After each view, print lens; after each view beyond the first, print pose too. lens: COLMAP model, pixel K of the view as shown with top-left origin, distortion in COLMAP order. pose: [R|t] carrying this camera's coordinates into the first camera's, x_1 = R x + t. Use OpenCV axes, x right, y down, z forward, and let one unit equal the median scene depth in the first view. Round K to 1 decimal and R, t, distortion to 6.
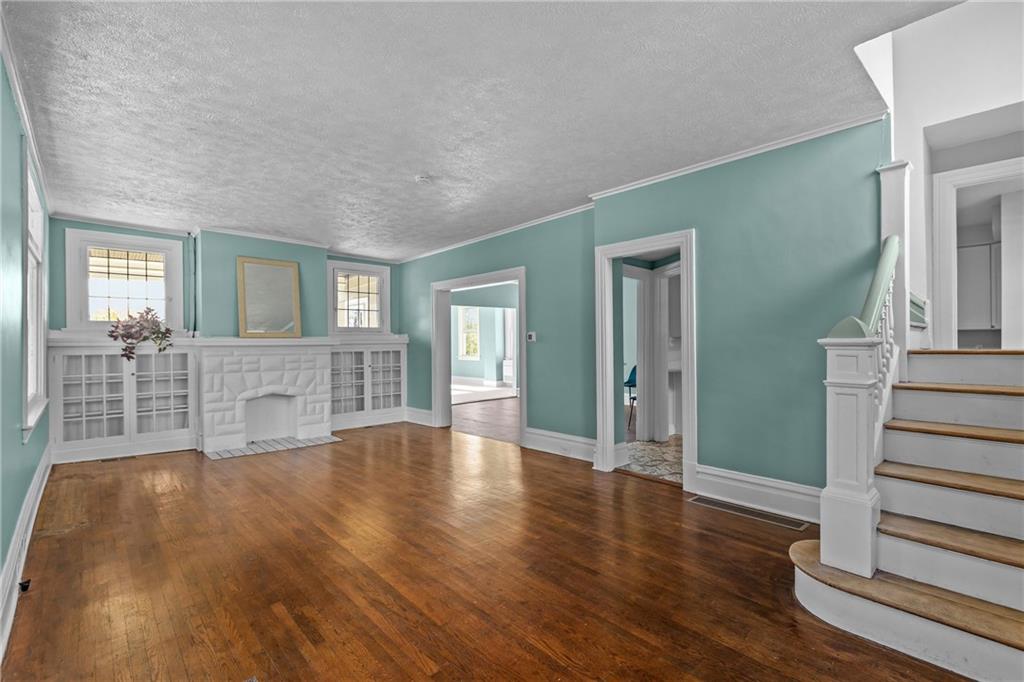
lens RADIAL K [[456.4, 0, 527.1], [0, 456.4, 346.2], [0, 0, 1]] dist [-0.003341, -0.001404]
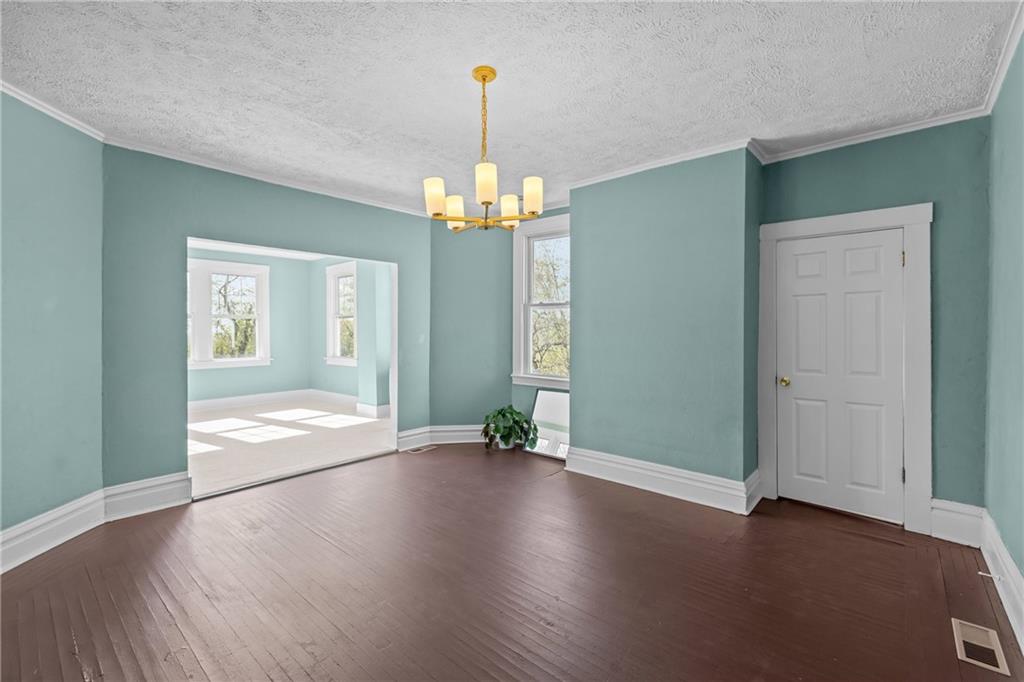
lens RADIAL K [[456.4, 0, 507.6], [0, 456.4, 334.5], [0, 0, 1]] dist [-0.003341, -0.001404]
pose [[0.997467, 0.001137, 0.071123, 0.116953], [-0.000761, 0.999986, -0.005319, -0.015205], [-0.071128, 0.005251, 0.997453, 1.000616]]
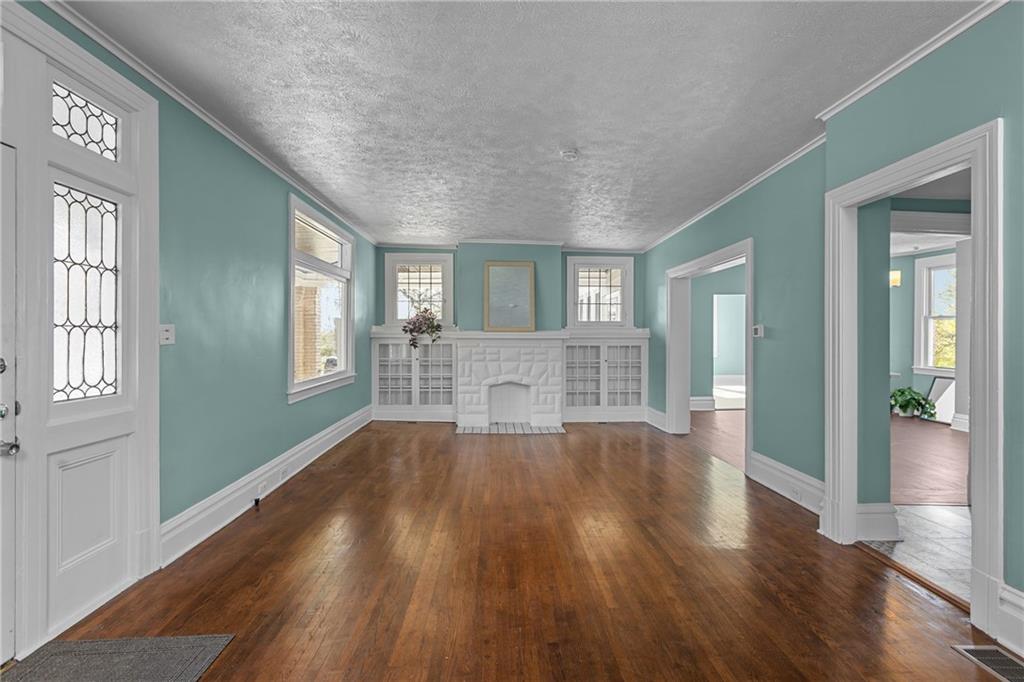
lens RADIAL K [[456.4, 0, 521.5], [0, 456.4, 336.7], [0, 0, 1]] dist [-0.003341, -0.001404]
pose [[0.757455, 0.008706, -0.652829, 0.195463], [-0.014781, 0.999883, -0.003815, -0.002059], [0.652720, 0.012539, 0.757496, 0.179395]]
